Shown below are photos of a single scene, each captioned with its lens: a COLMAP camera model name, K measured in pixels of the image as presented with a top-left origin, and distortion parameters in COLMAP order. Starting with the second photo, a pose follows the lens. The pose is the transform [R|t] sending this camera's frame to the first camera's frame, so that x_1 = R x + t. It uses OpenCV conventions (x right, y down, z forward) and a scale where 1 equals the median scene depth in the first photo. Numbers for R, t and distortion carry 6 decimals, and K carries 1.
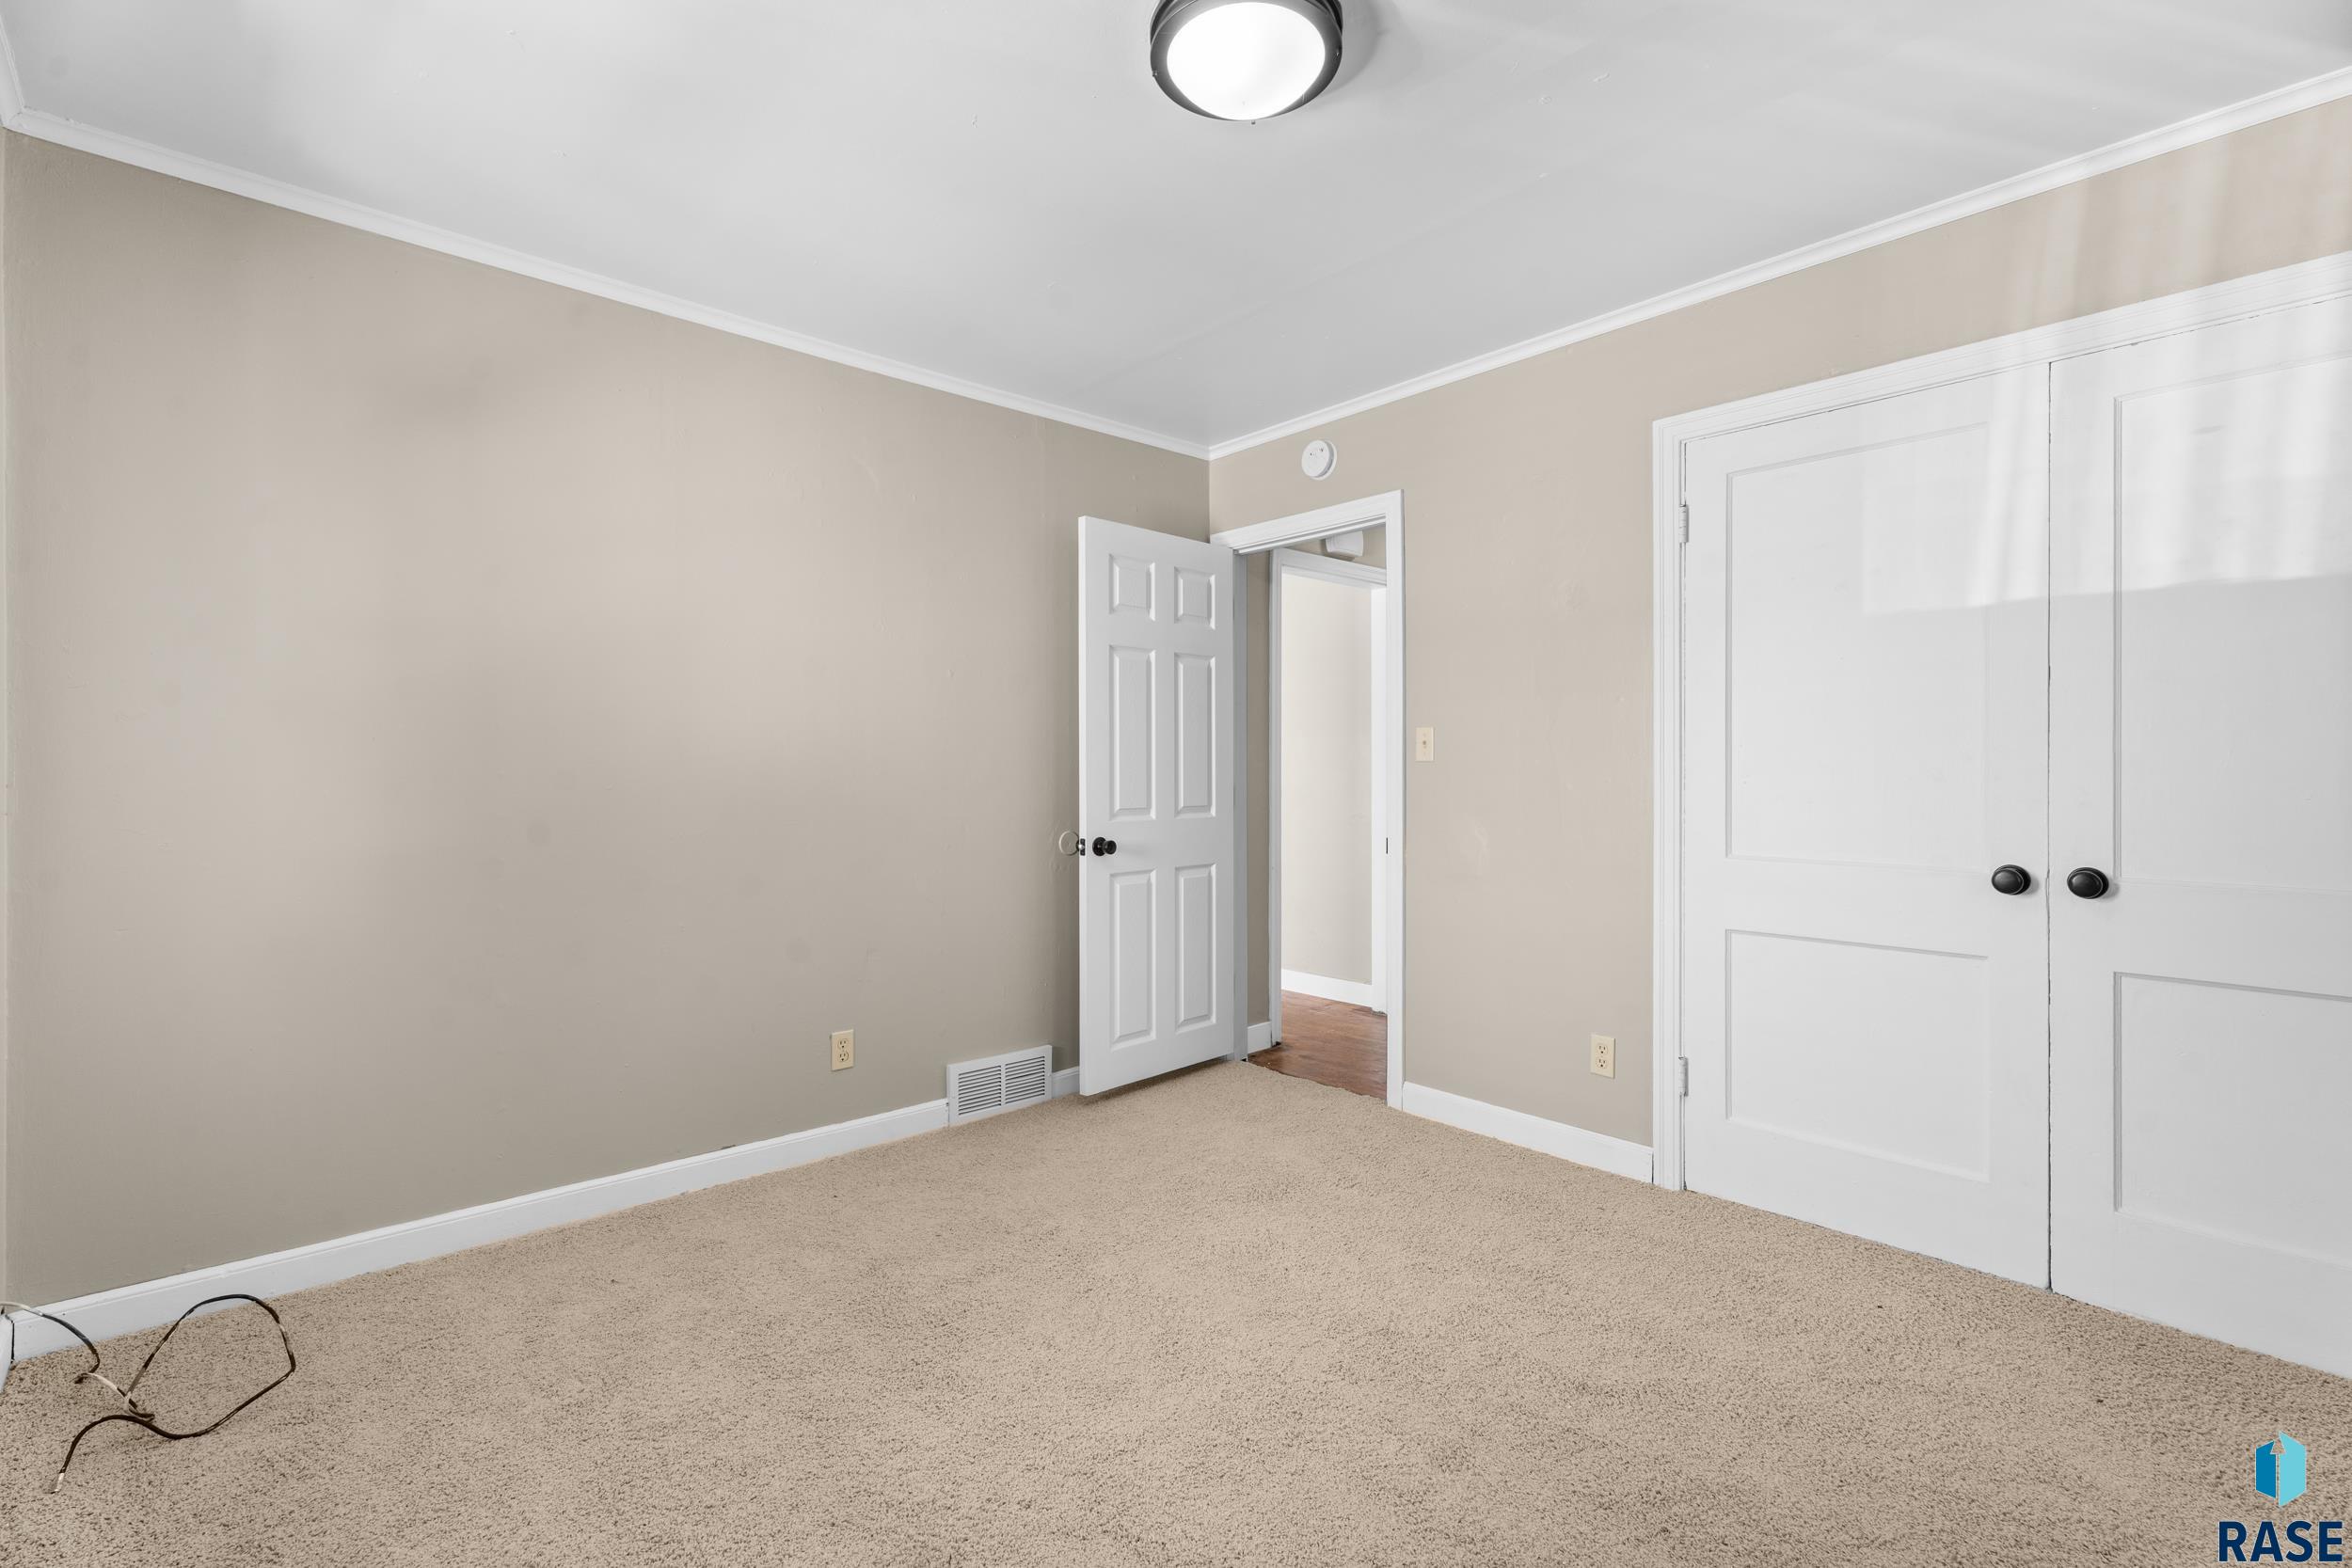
lens RADIAL K [[1042.7, 0, 1178.4], [0, 1042.7, 781.0], [0, 0, 1]] dist [0.000569, 0.000432]
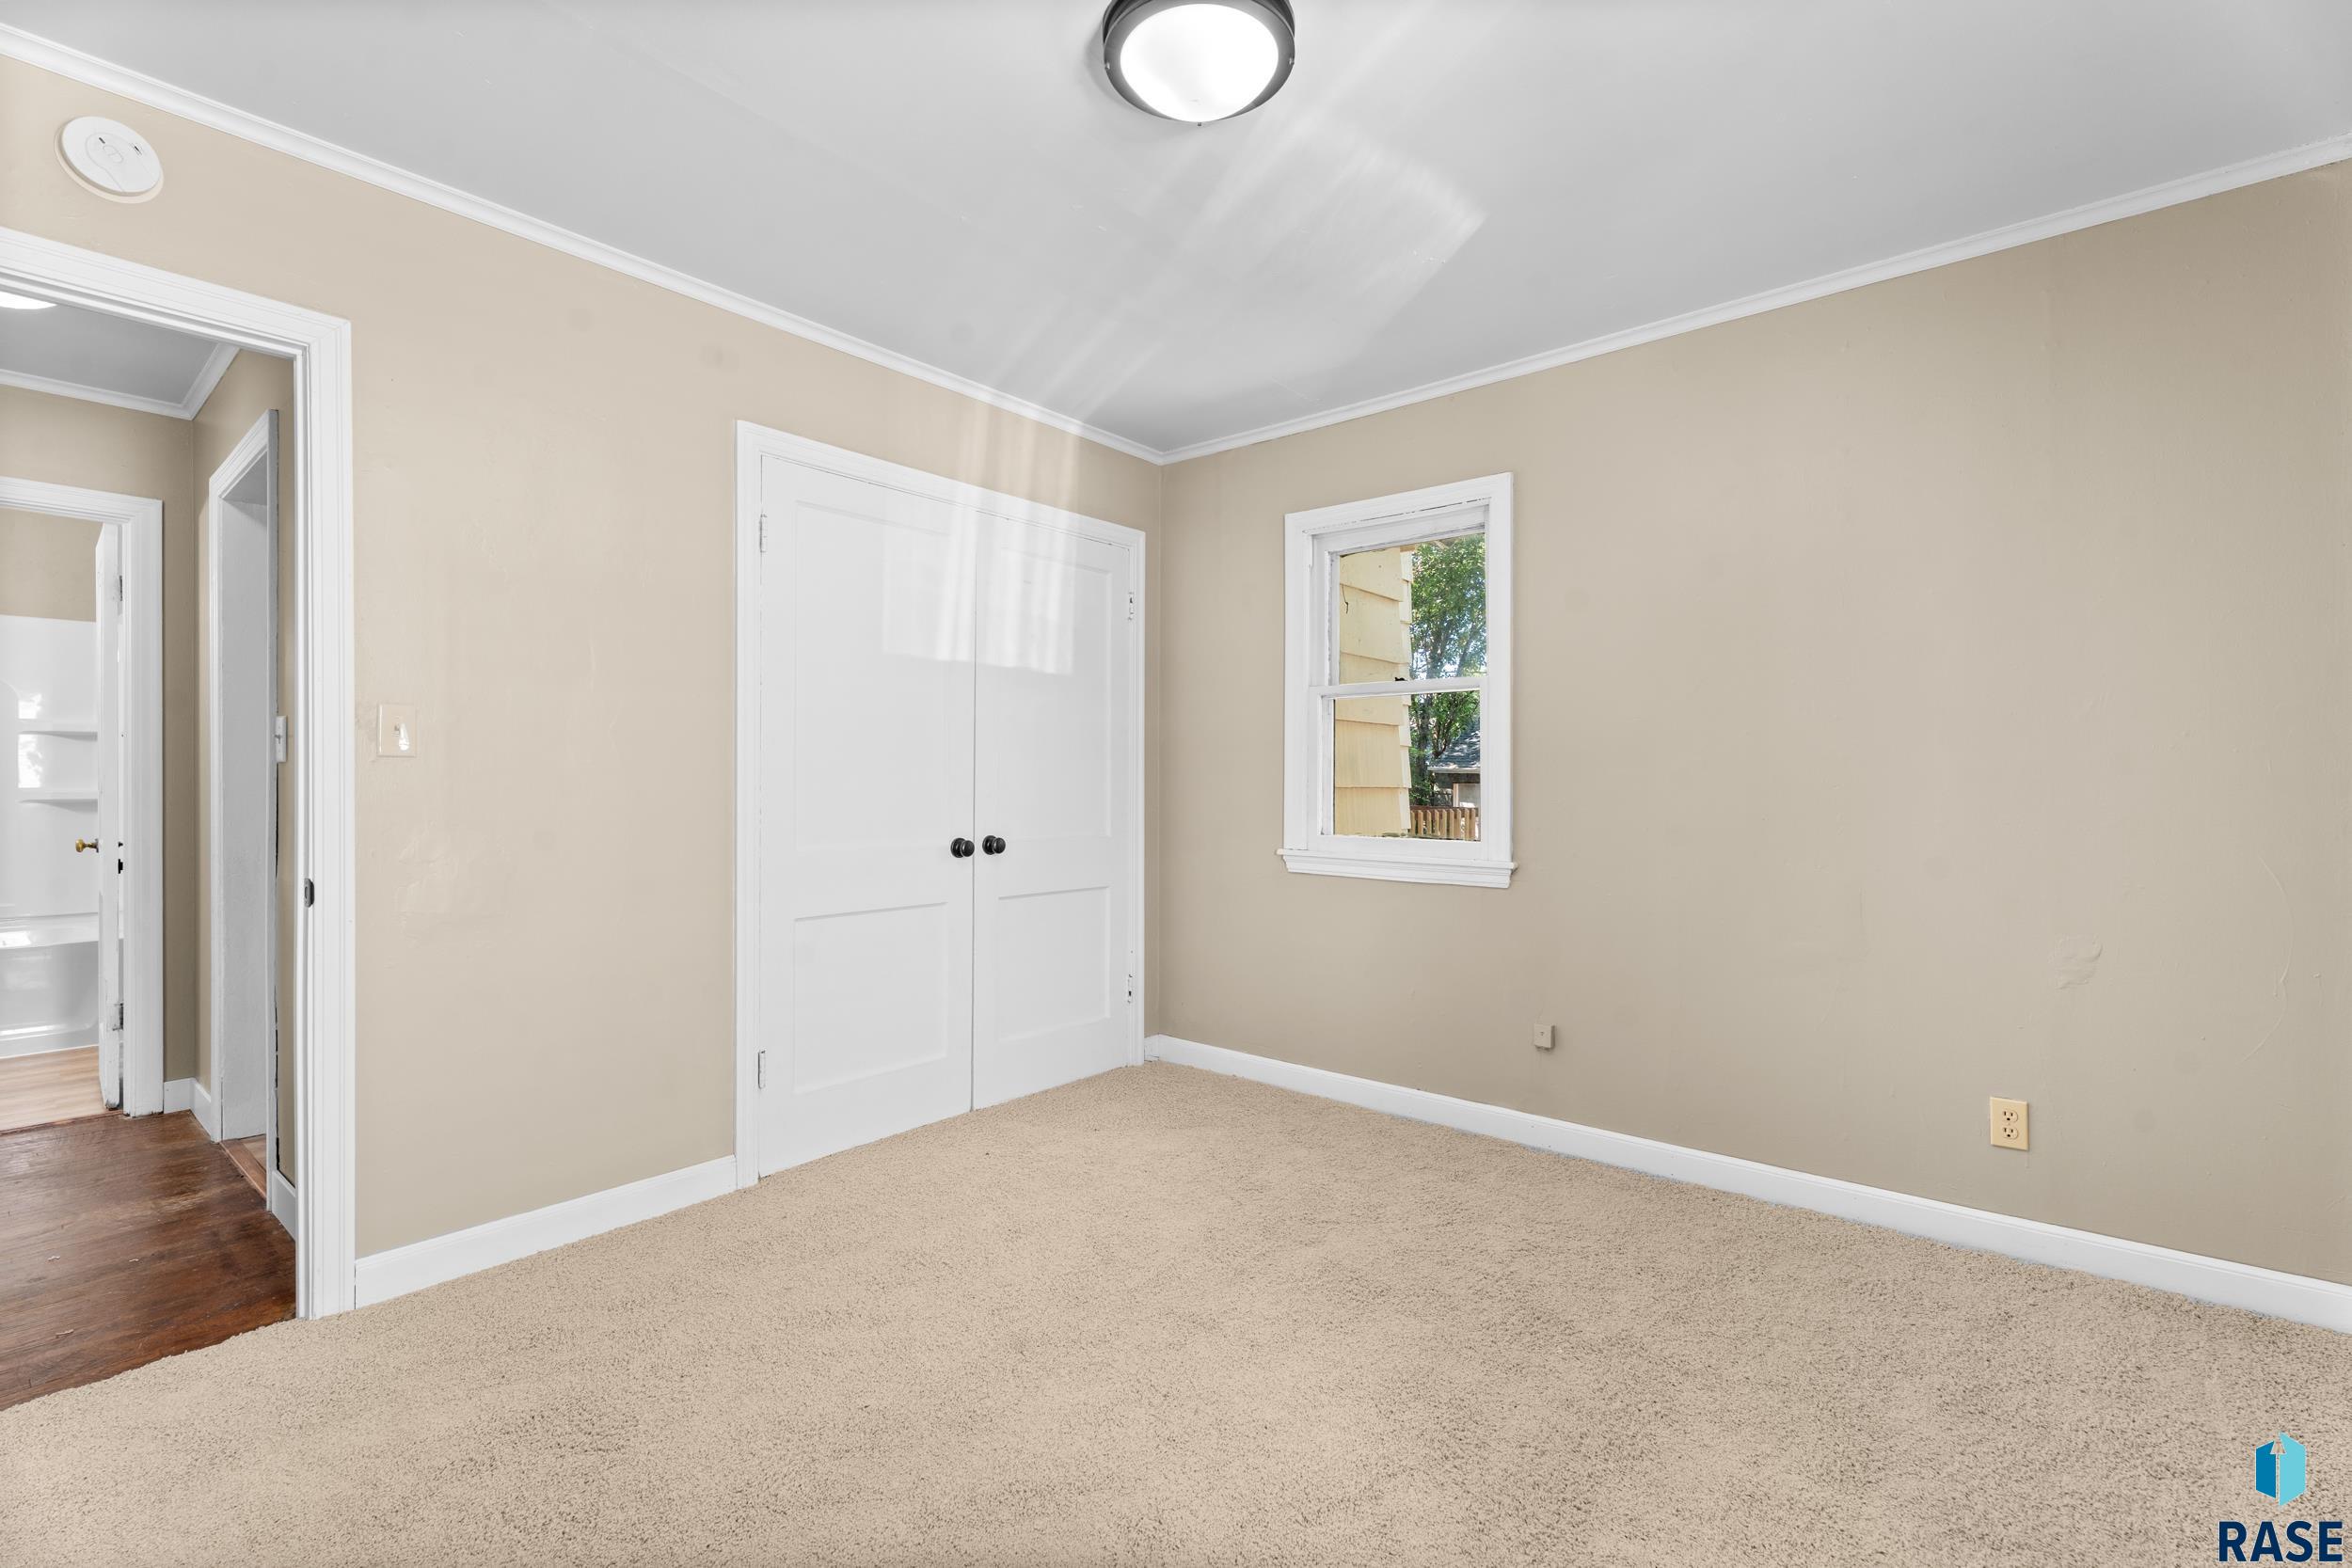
lens RADIAL K [[1042.7, 0, 1178.4], [0, 1042.7, 781.0], [0, 0, 1]] dist [0.000569, 0.000432]
pose [[-0.135677, -0.001388, 0.990752, -0.709134], [0.003966, 0.999990, 0.001945, -0.002150], [-0.990745, 0.004194, -0.135670, 0.878131]]
